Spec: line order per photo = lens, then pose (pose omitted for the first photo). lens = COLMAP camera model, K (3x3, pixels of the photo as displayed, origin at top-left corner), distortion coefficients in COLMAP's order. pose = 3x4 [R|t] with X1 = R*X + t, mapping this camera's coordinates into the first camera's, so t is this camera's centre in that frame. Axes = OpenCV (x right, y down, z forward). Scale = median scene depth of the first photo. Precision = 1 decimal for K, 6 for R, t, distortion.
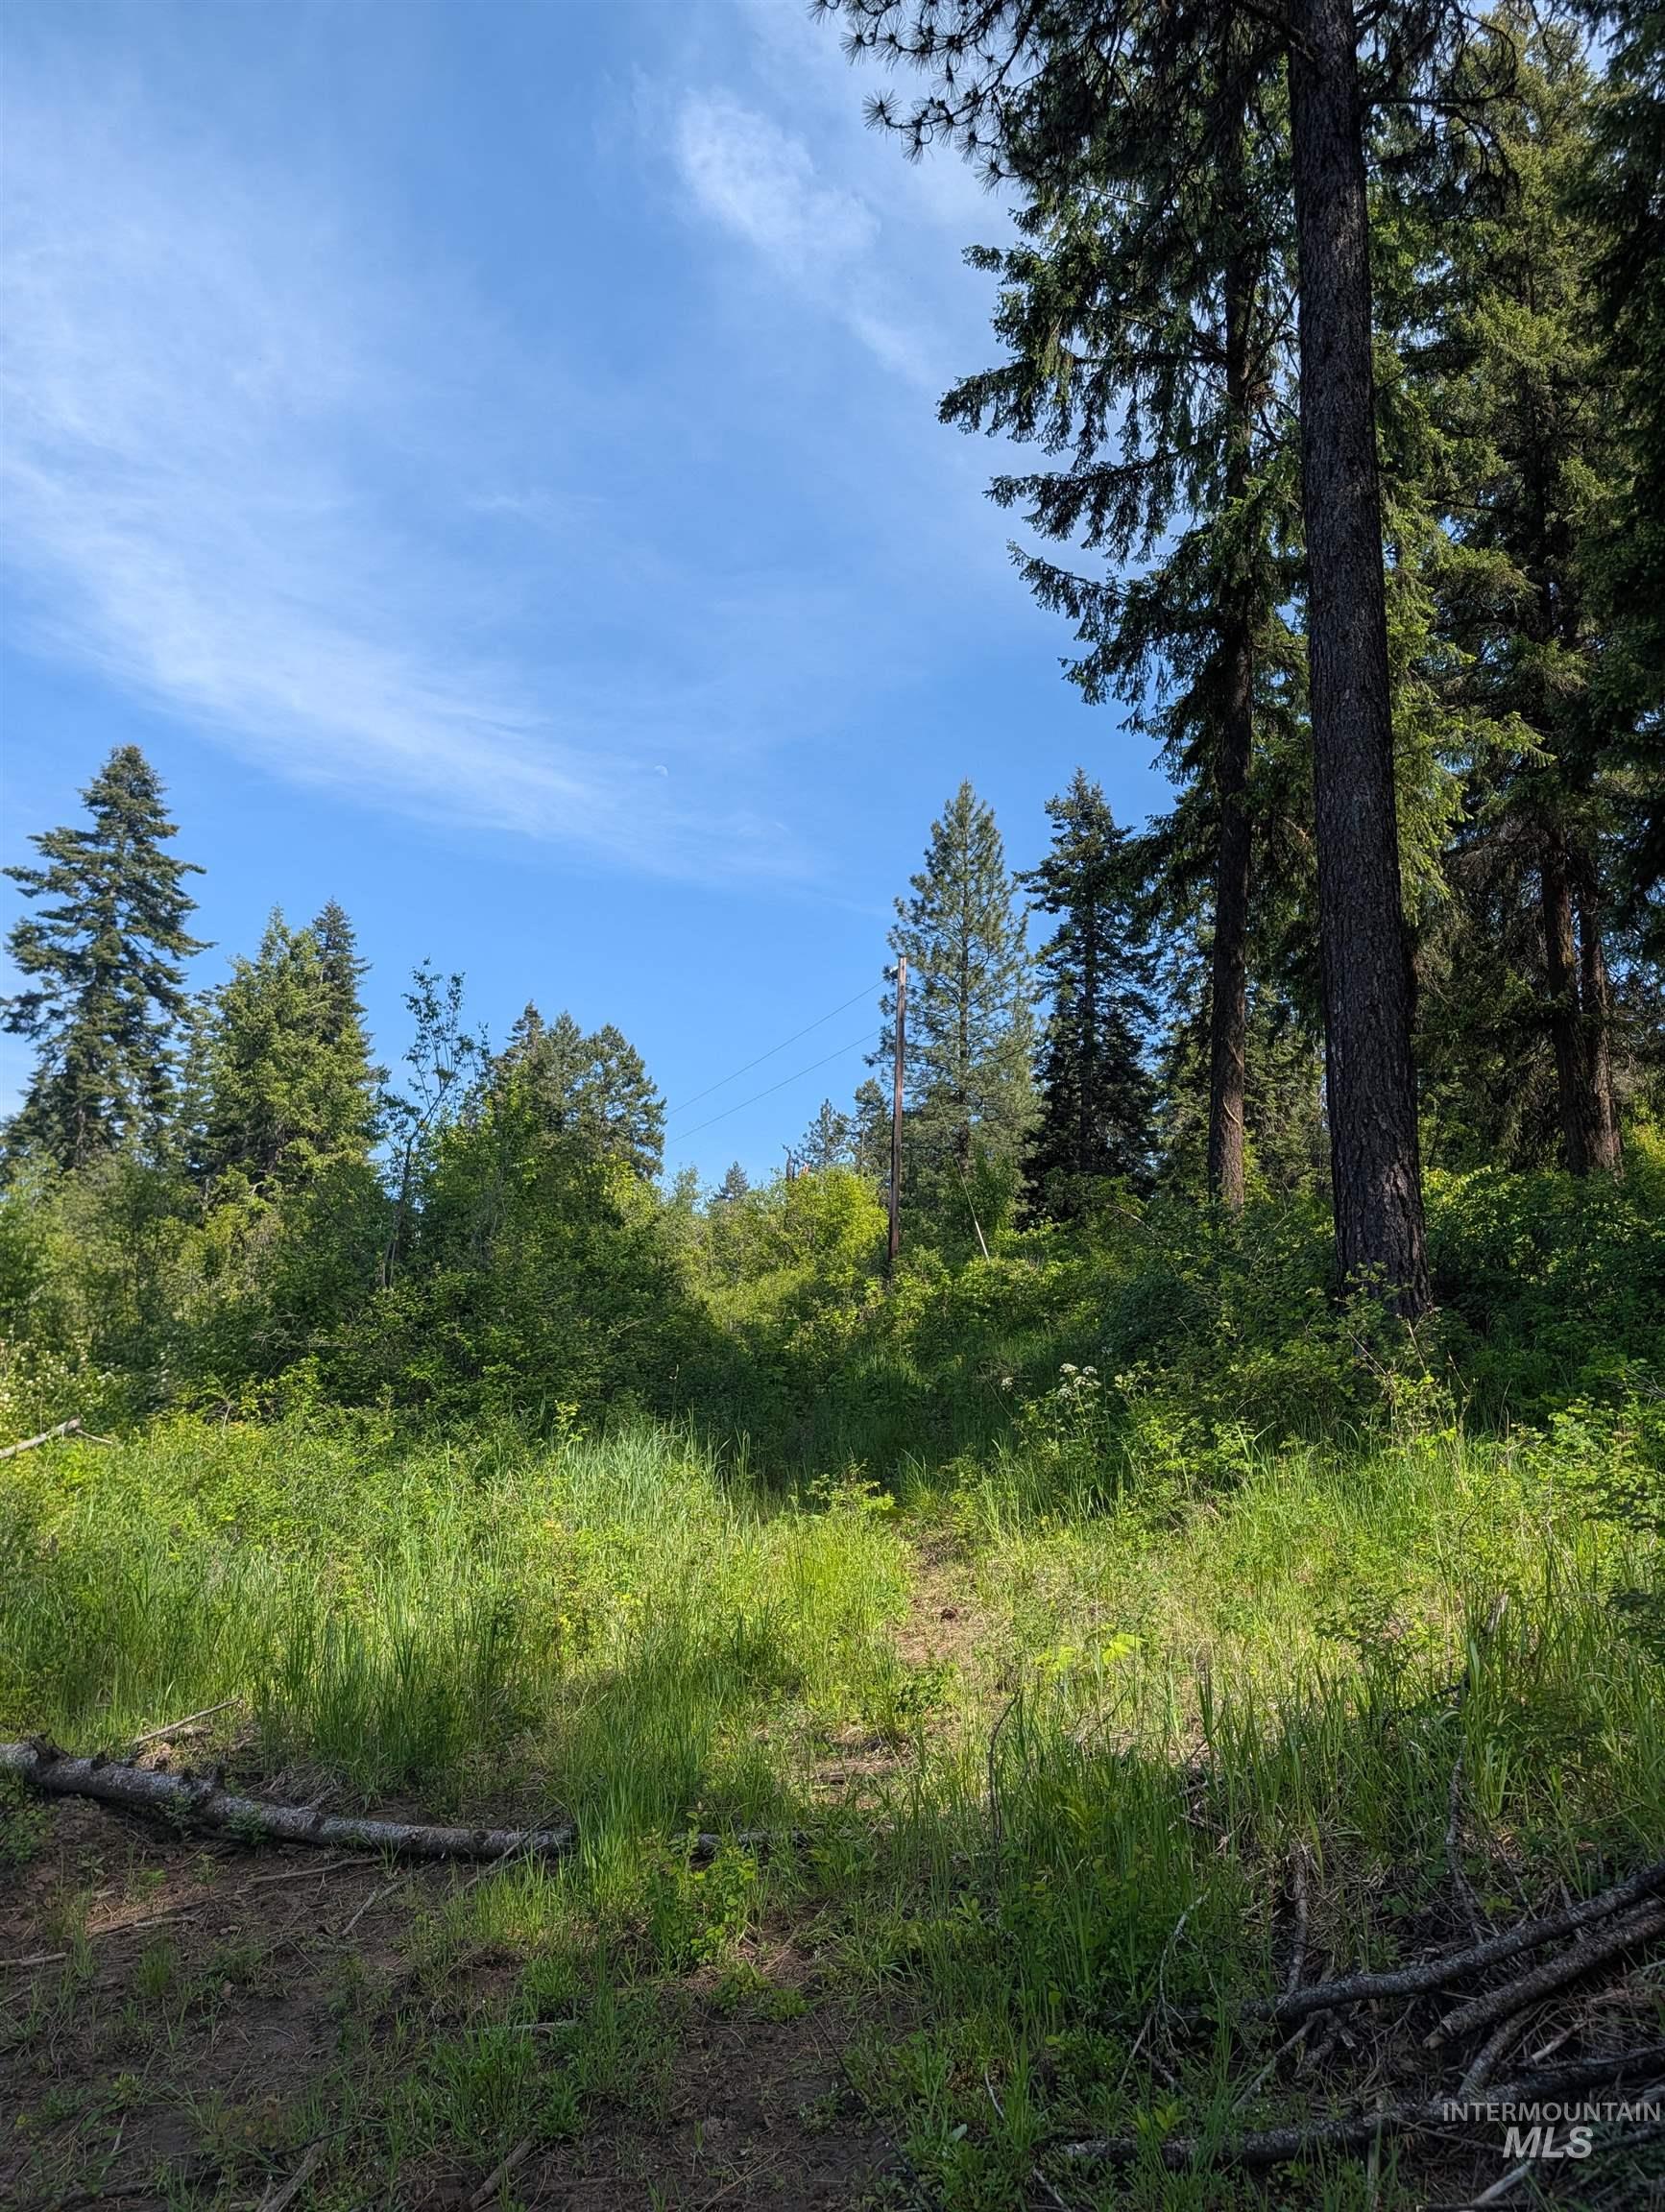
lens RADIAL K [[1573.8, 0, 861.8], [0, 1573.8, 1162.7], [0, 0, 1]] dist [0.018309, -0.010319]
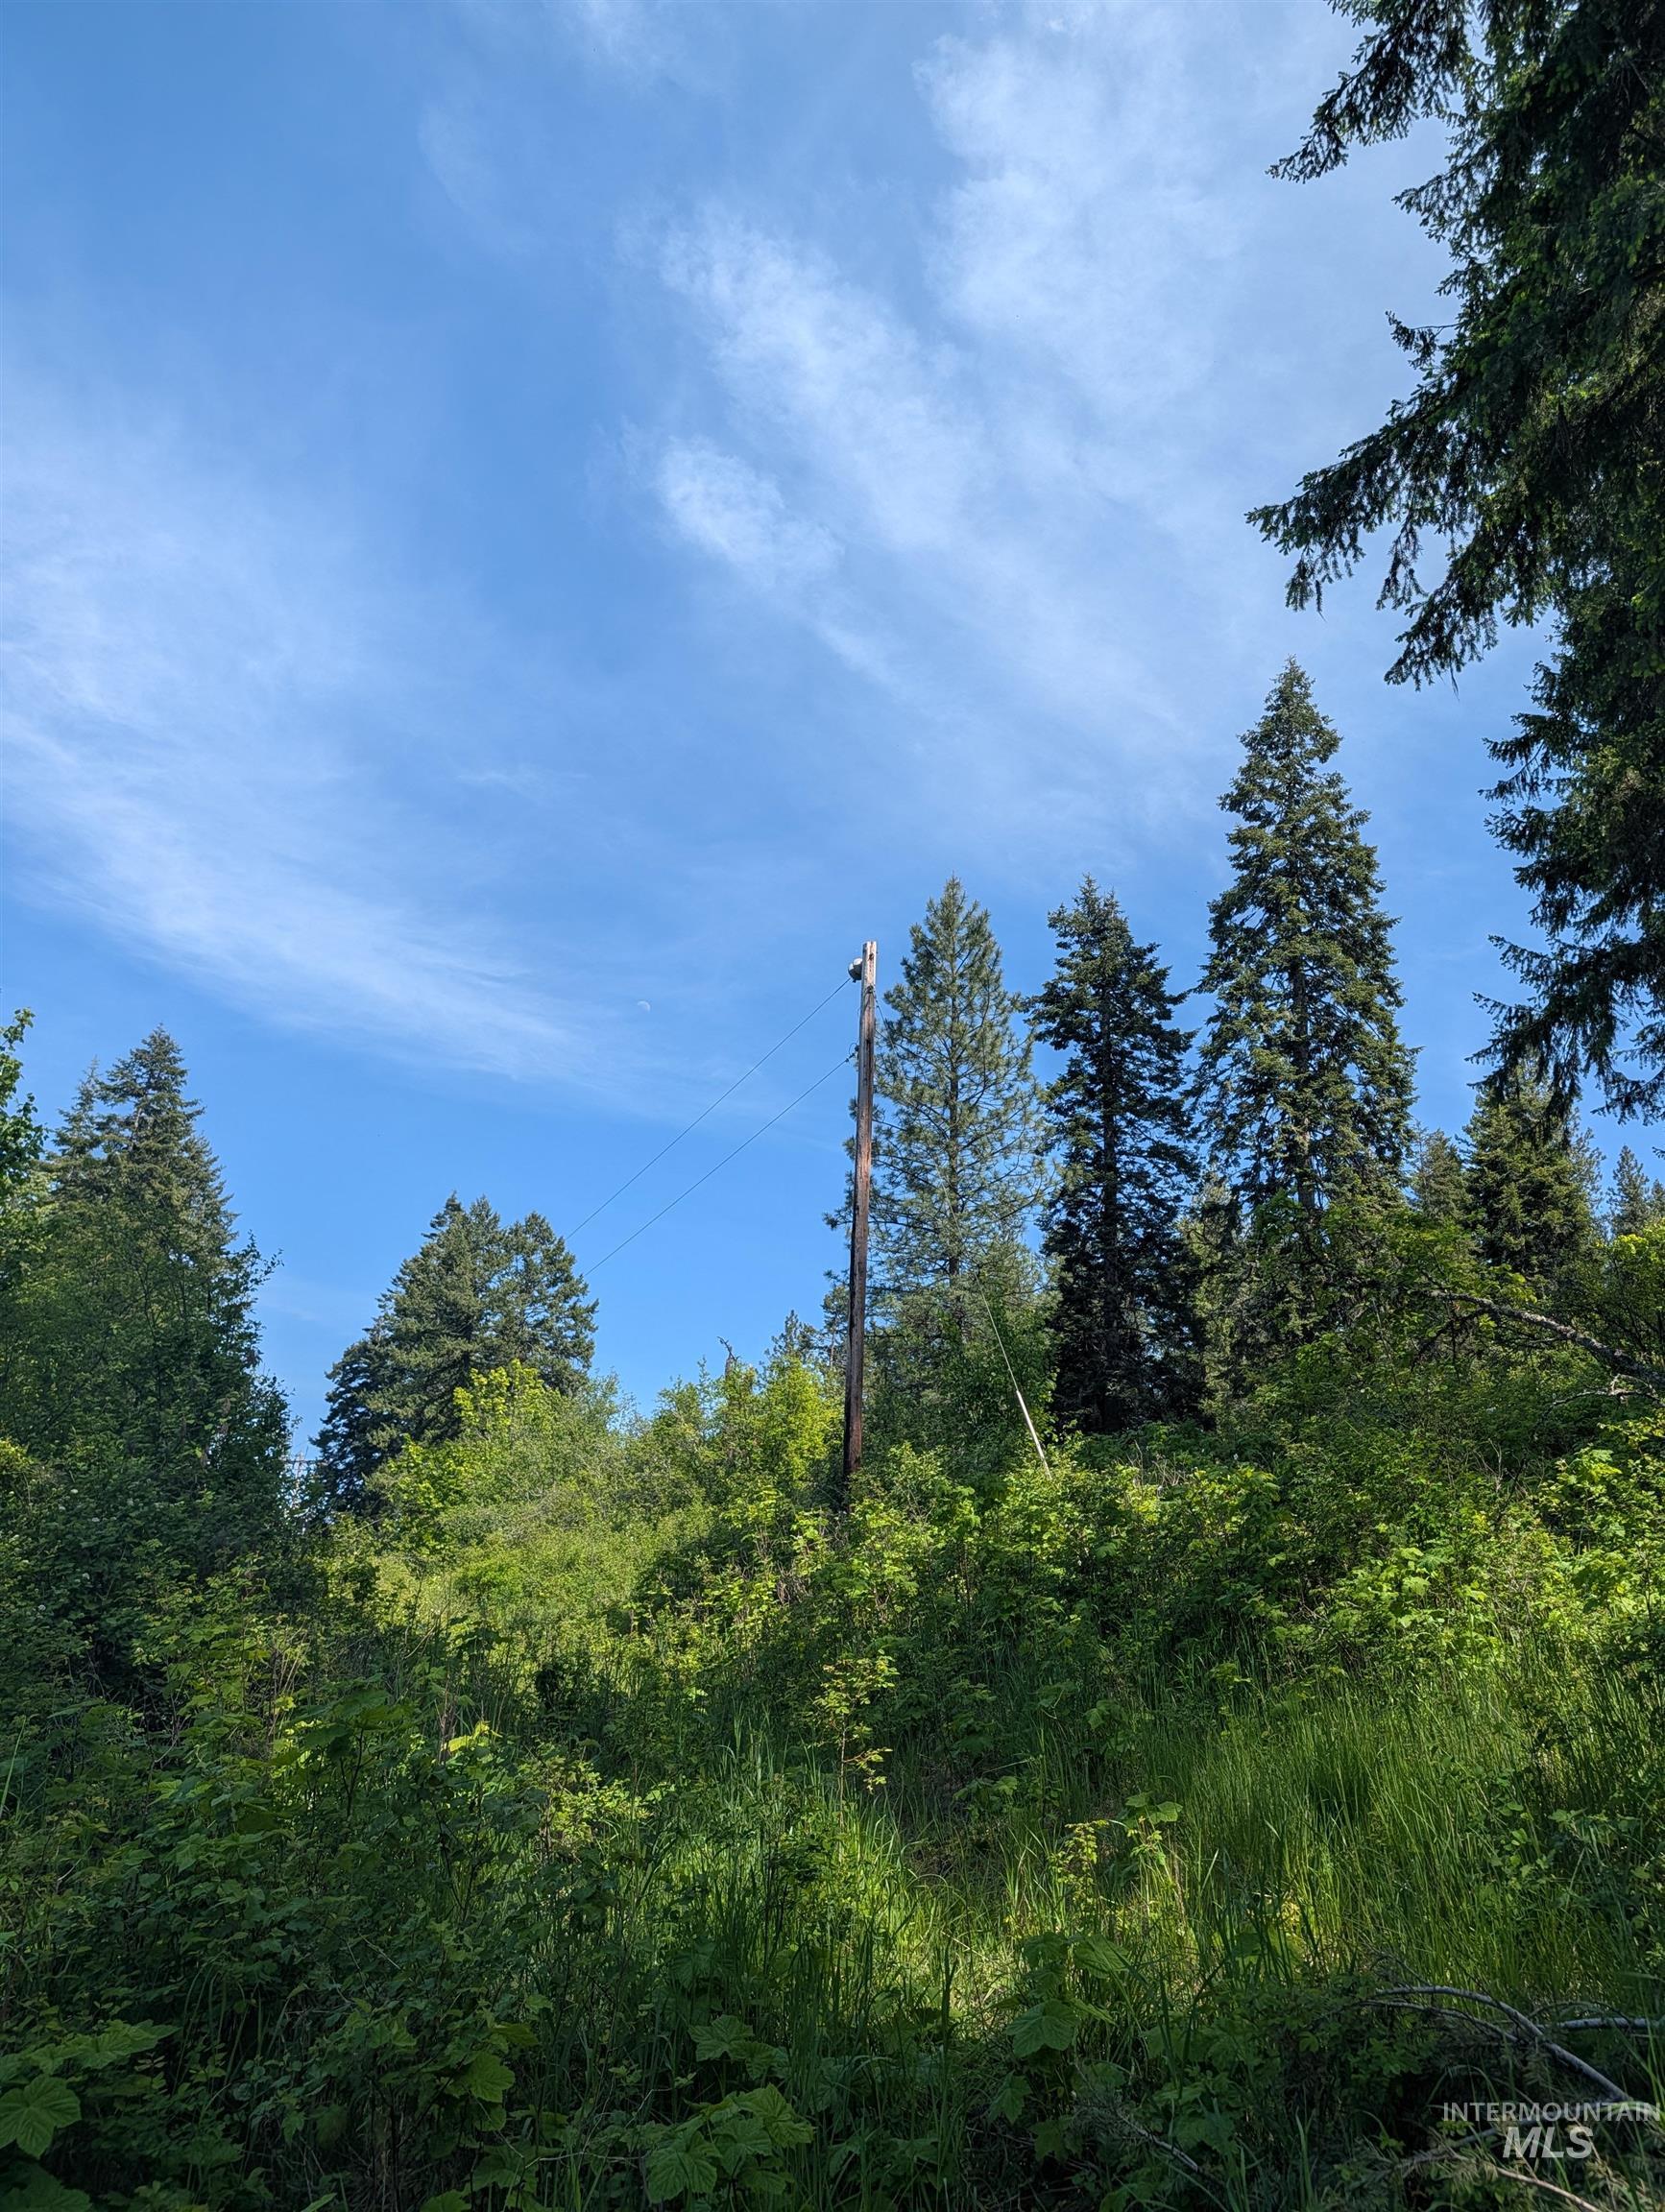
lens RADIAL K [[1574.4, 0, 867.8], [0, 1574.4, 1065.5], [0, 0, 1]] dist [0.087037, -0.001717]
pose [[0.999803, 0.004163, 0.019414, 0.006999], [-0.000091, 0.978724, -0.205179, 0.017493], [-0.019855, 0.205137, 0.978532, 0.219564]]
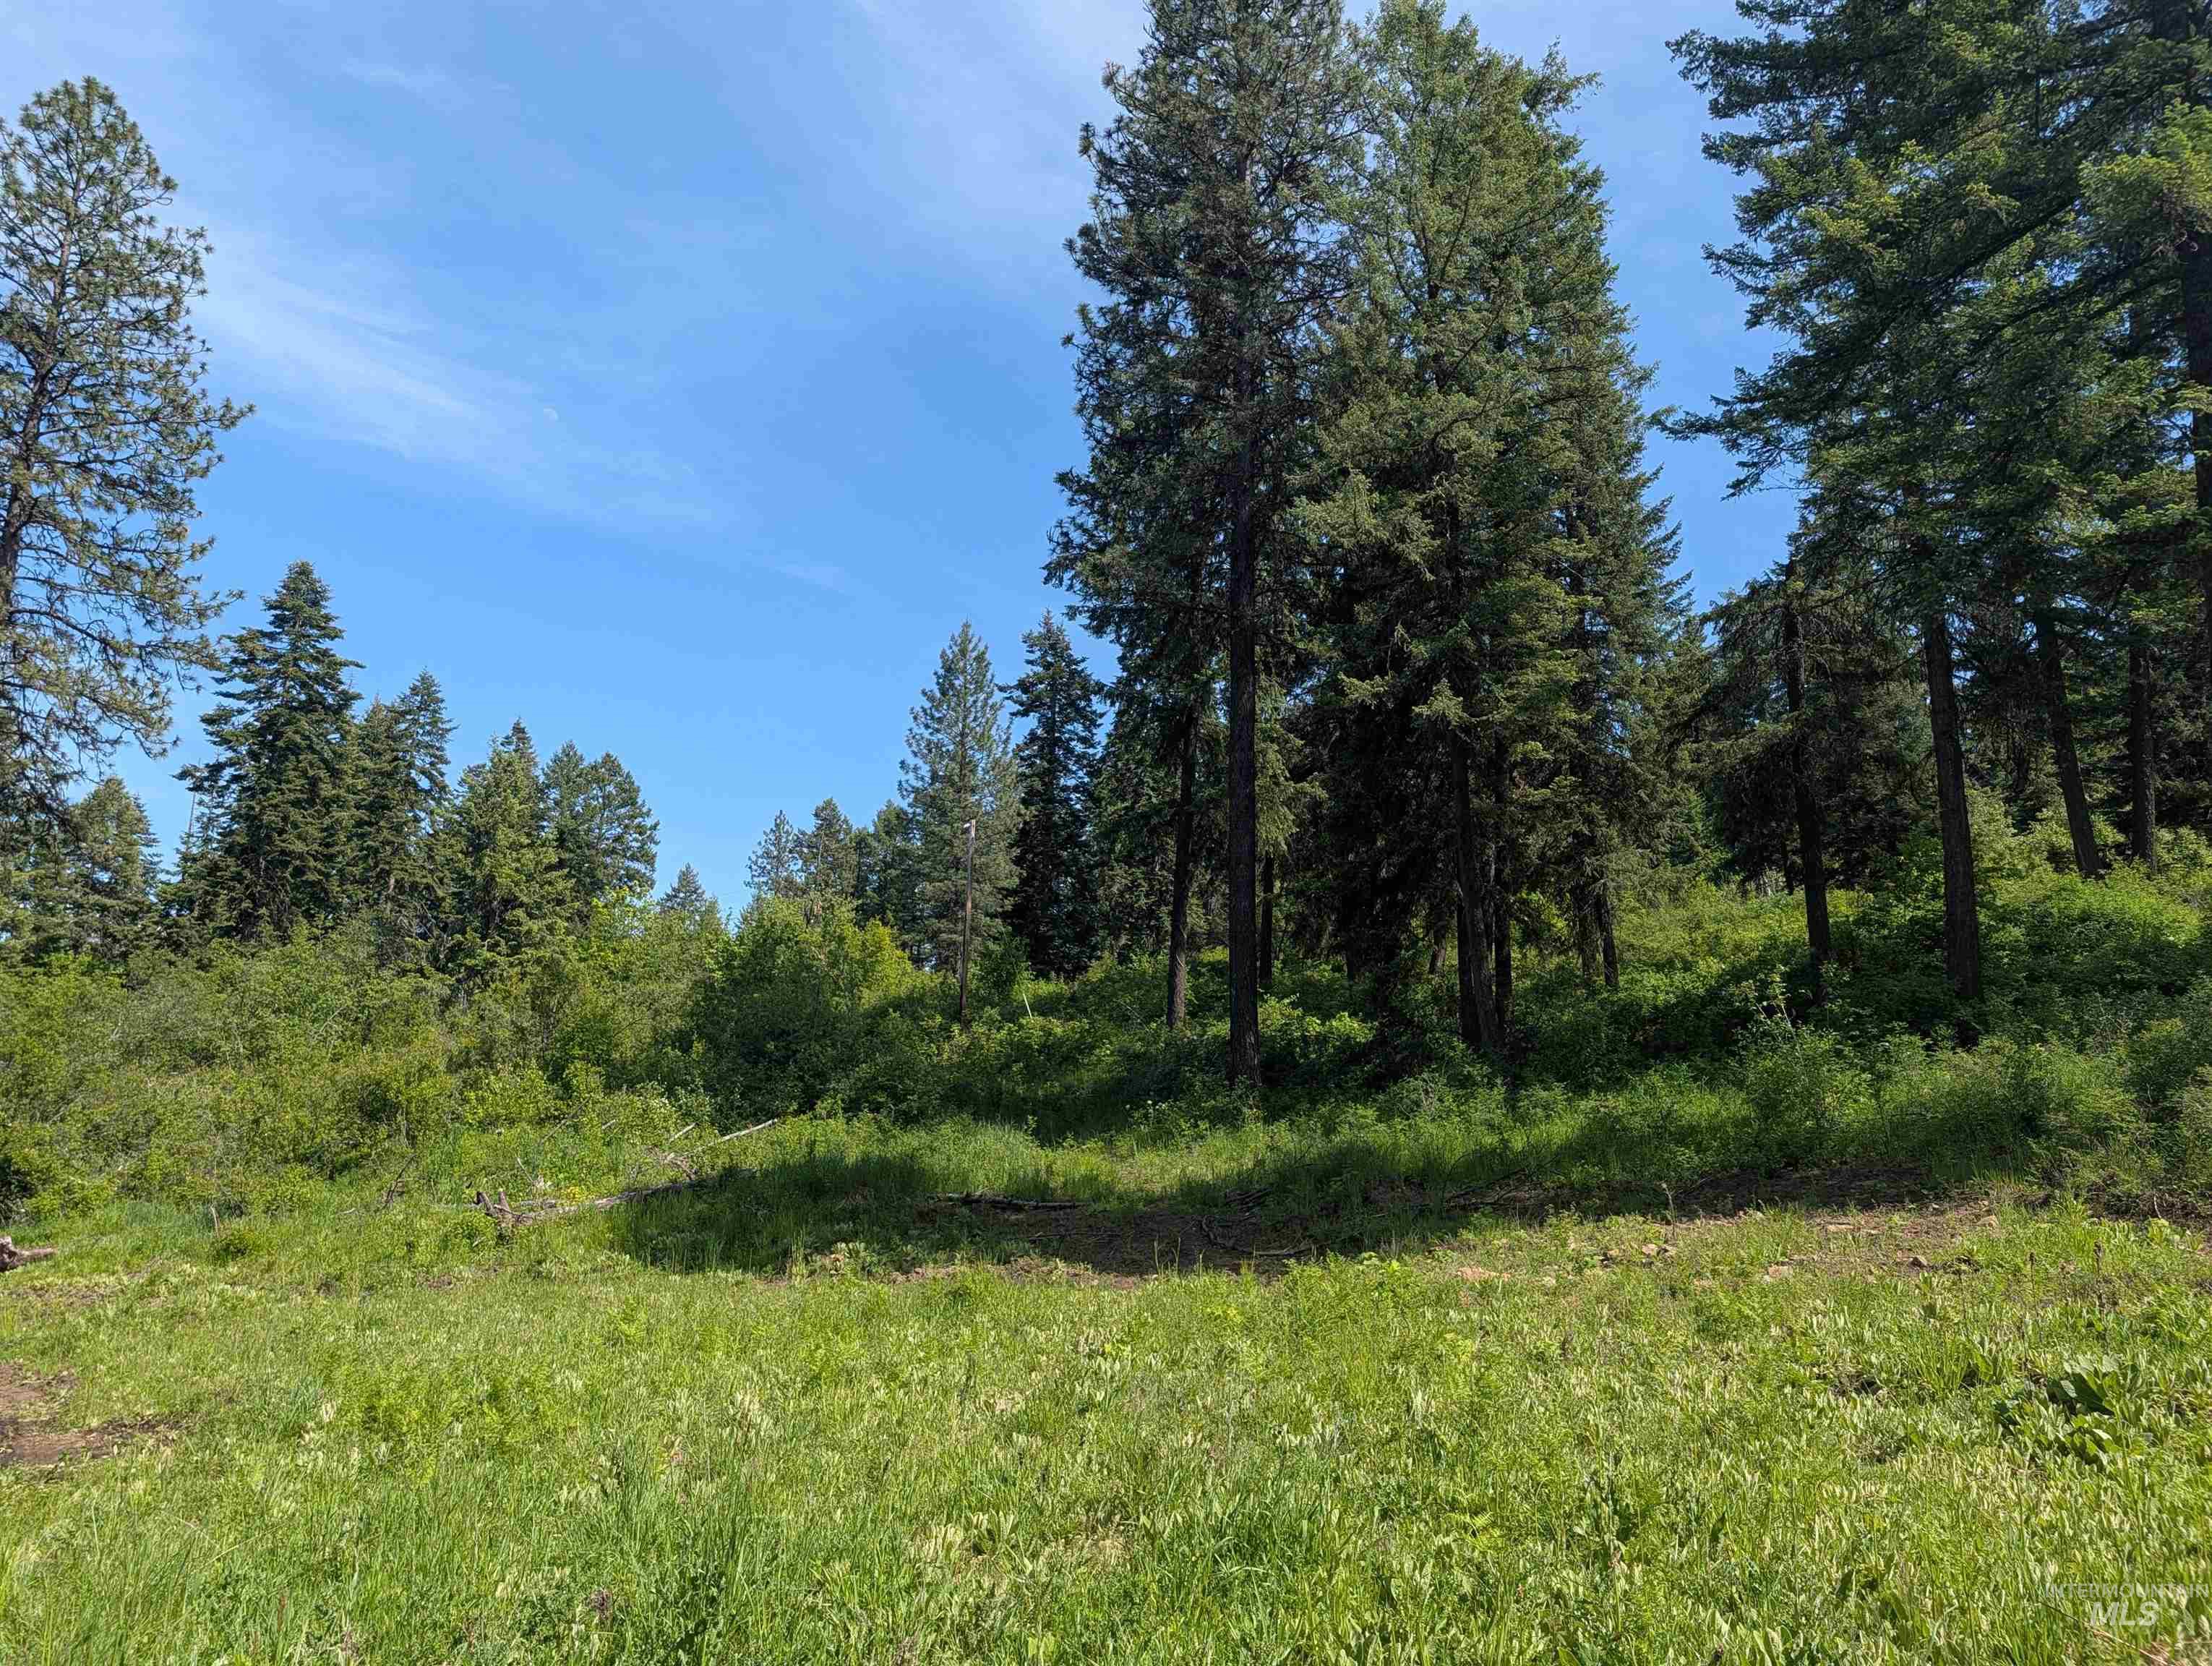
lens RADIAL K [[1576.8, 0, 1125.3], [0, 1576.8, 849.2], [0, 0, 1]] dist [0.052334, -0.078267]
pose [[0.972528, 0.039715, 0.229372, -0.095966], [-0.040597, 0.999175, -0.000878, -0.053955], [-0.229218, -0.008458, 0.973338, -0.299713]]
